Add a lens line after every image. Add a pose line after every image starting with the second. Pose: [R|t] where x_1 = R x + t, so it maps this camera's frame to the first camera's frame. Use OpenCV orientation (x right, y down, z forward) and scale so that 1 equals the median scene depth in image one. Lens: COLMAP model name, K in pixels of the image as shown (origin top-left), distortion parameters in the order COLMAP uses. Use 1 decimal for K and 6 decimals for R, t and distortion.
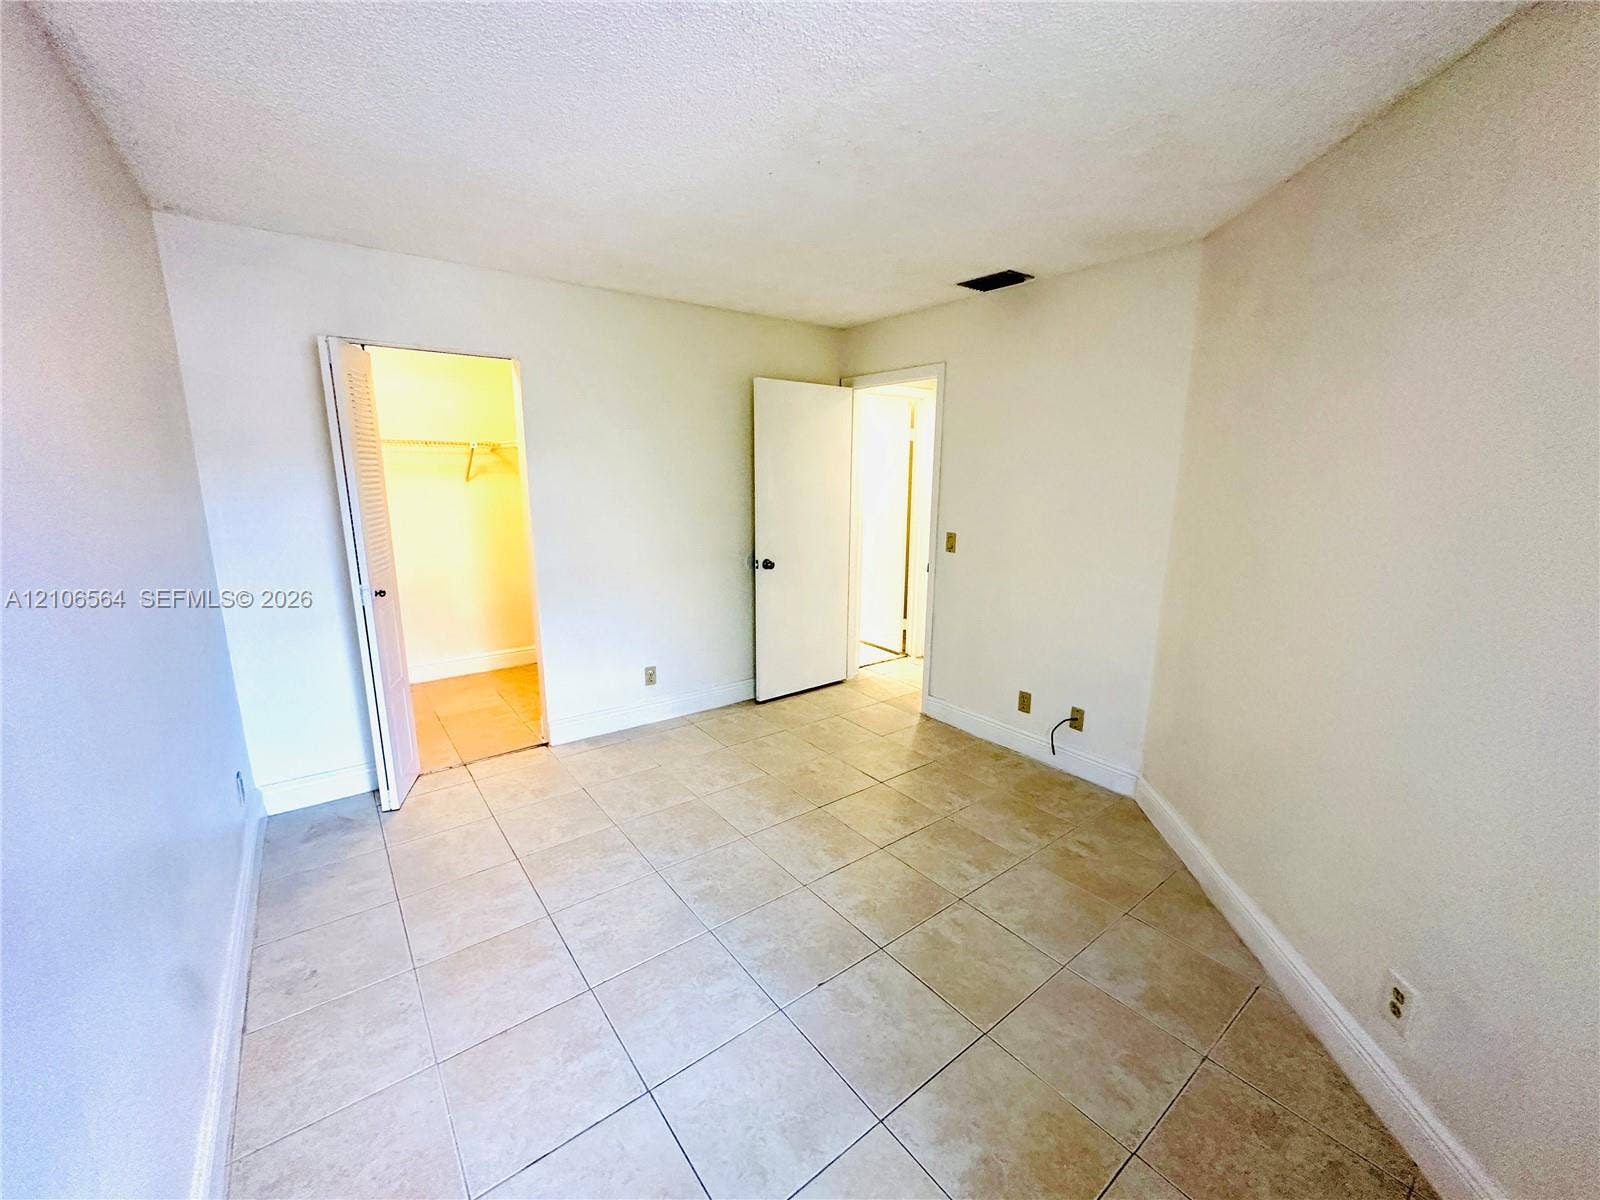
lens RADIAL K [[640.2, 0, 800.0], [0, 640.2, 600.0], [0, 0, 1]] dist [-0.001718, 0.000062]
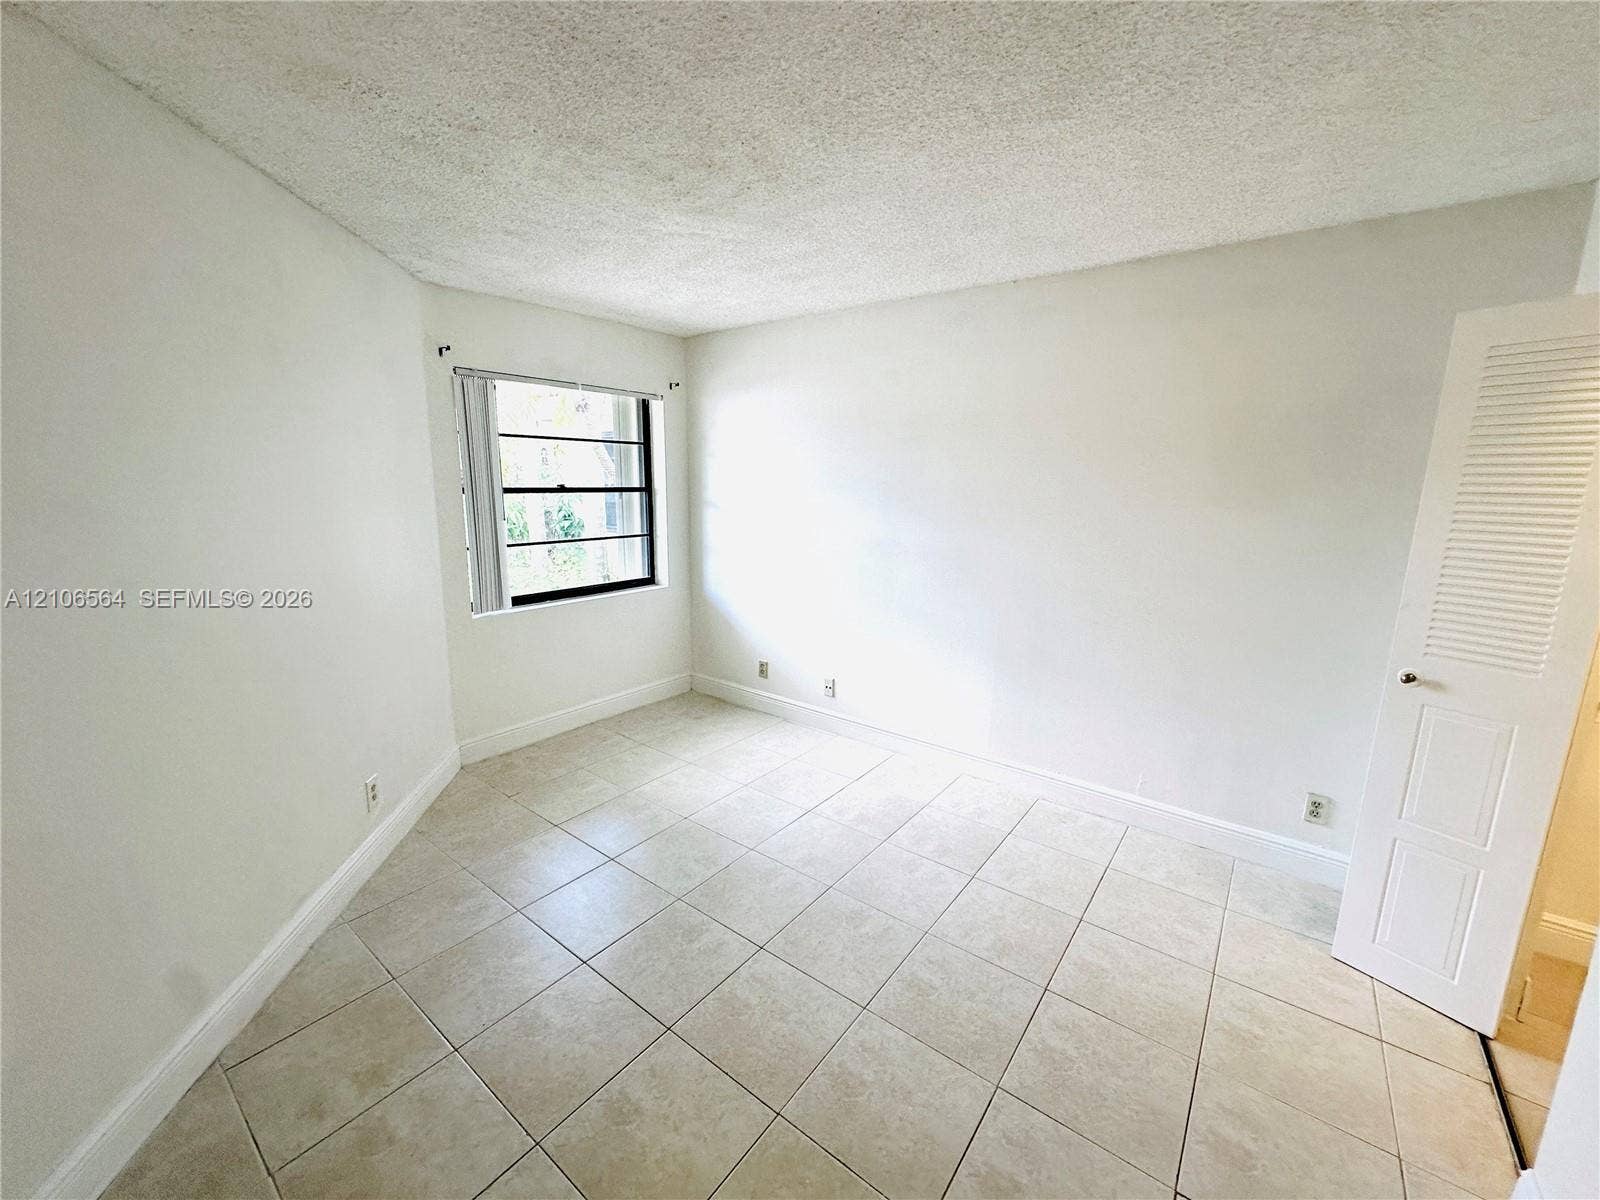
lens RADIAL K [[640.2, 0, 800.0], [0, 640.2, 600.0], [0, 0, 1]] dist [-0.001718, 0.000062]
pose [[-0.966461, 0.033516, -0.254619, 0.151270], [-0.066776, 0.924549, 0.375166, -0.311046], [0.247982, 0.379585, -0.891302, 1.482218]]
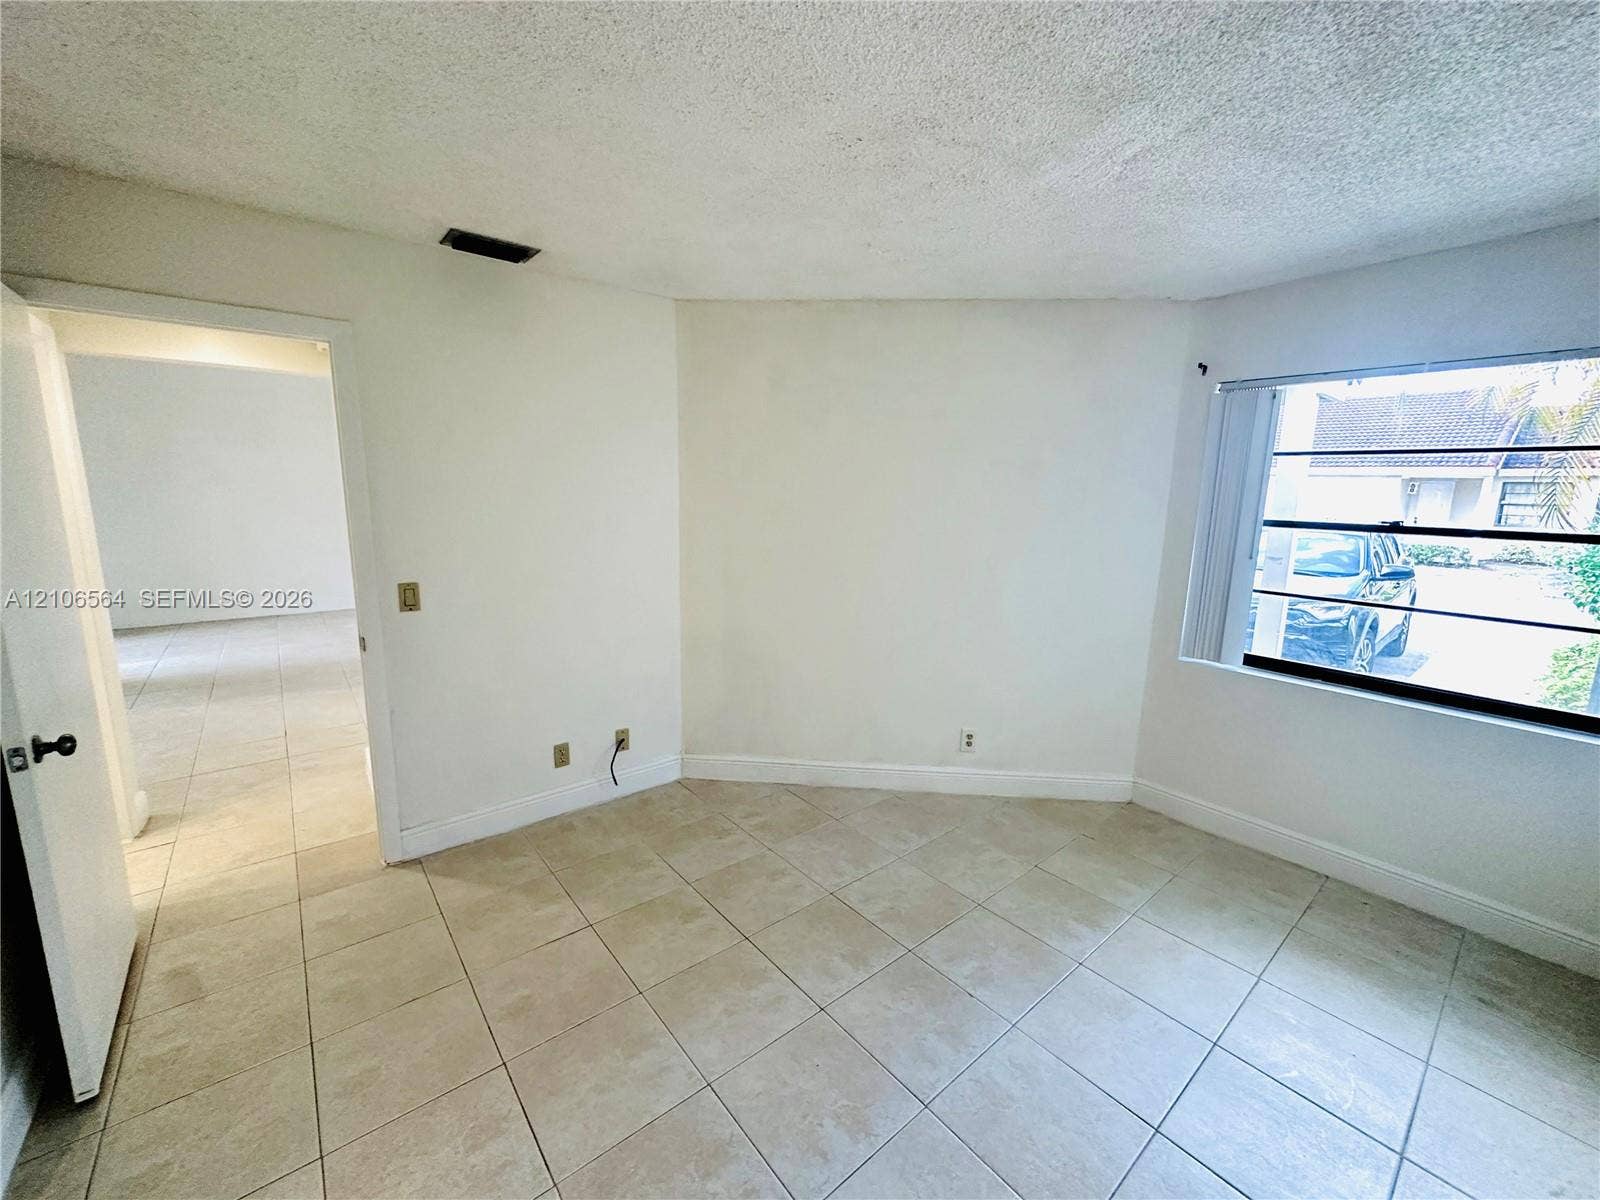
lens RADIAL K [[640.2, 0, 800.0], [0, 640.2, 600.0], [0, 0, 1]] dist [-0.001718, 0.000062]
pose [[-0.033228, -0.178775, 0.983329, -0.639508], [0.181144, 0.966500, 0.181836, -0.193357], [-0.982895, 0.184166, 0.000269, 0.849955]]
